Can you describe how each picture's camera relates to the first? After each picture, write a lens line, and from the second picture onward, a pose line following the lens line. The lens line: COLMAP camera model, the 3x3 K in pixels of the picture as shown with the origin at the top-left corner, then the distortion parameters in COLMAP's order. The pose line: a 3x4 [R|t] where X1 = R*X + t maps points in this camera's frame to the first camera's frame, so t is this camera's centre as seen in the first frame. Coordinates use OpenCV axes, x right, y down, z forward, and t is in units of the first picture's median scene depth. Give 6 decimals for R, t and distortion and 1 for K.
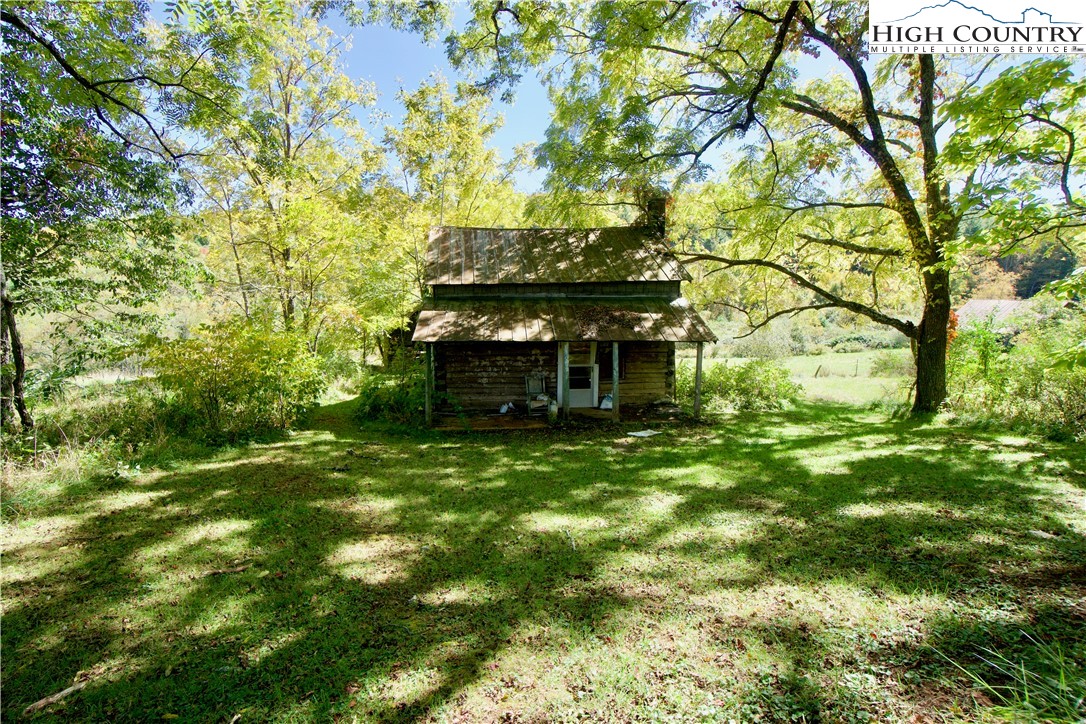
lens RADIAL K [[496.9, 0, 544.0], [0, 496.9, 359.6], [0, 0, 1]] dist [-0.036936, 0.016266]
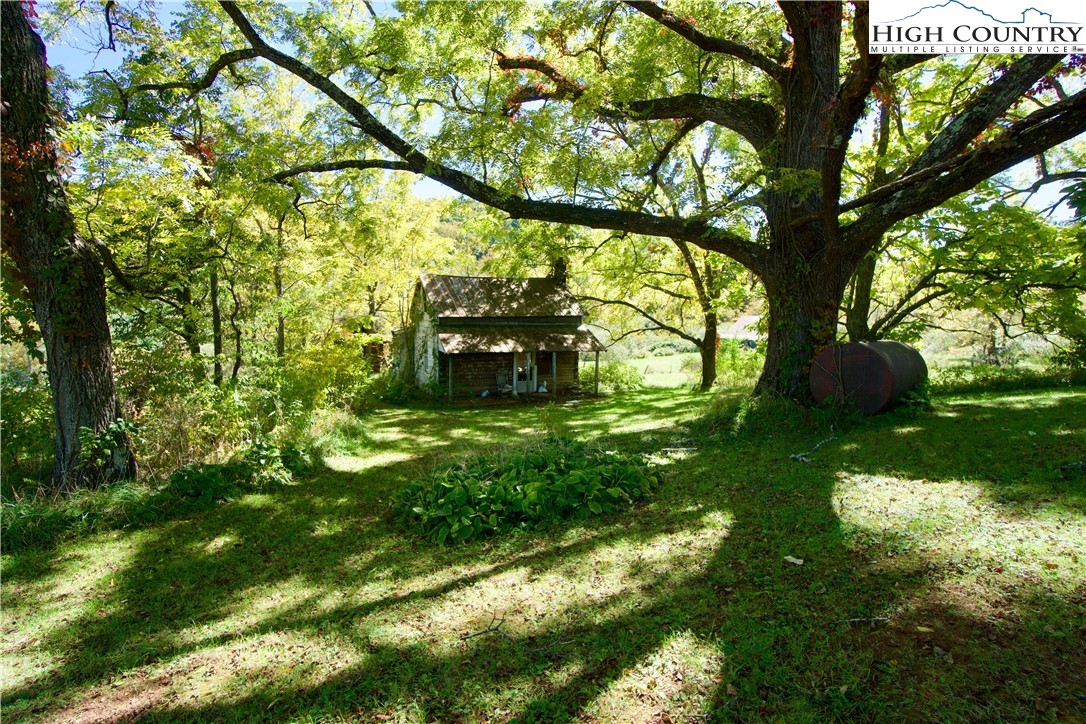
lens RADIAL K [[496.9, 0, 544.9], [0, 496.9, 360.9], [0, 0, 1]] dist [-0.036936, 0.016266]
pose [[0.947061, -0.017278, 0.320588, -0.398757], [0.020498, 0.999768, -0.006674, 0.006595], [-0.320398, 0.012892, 0.947195, -0.578202]]
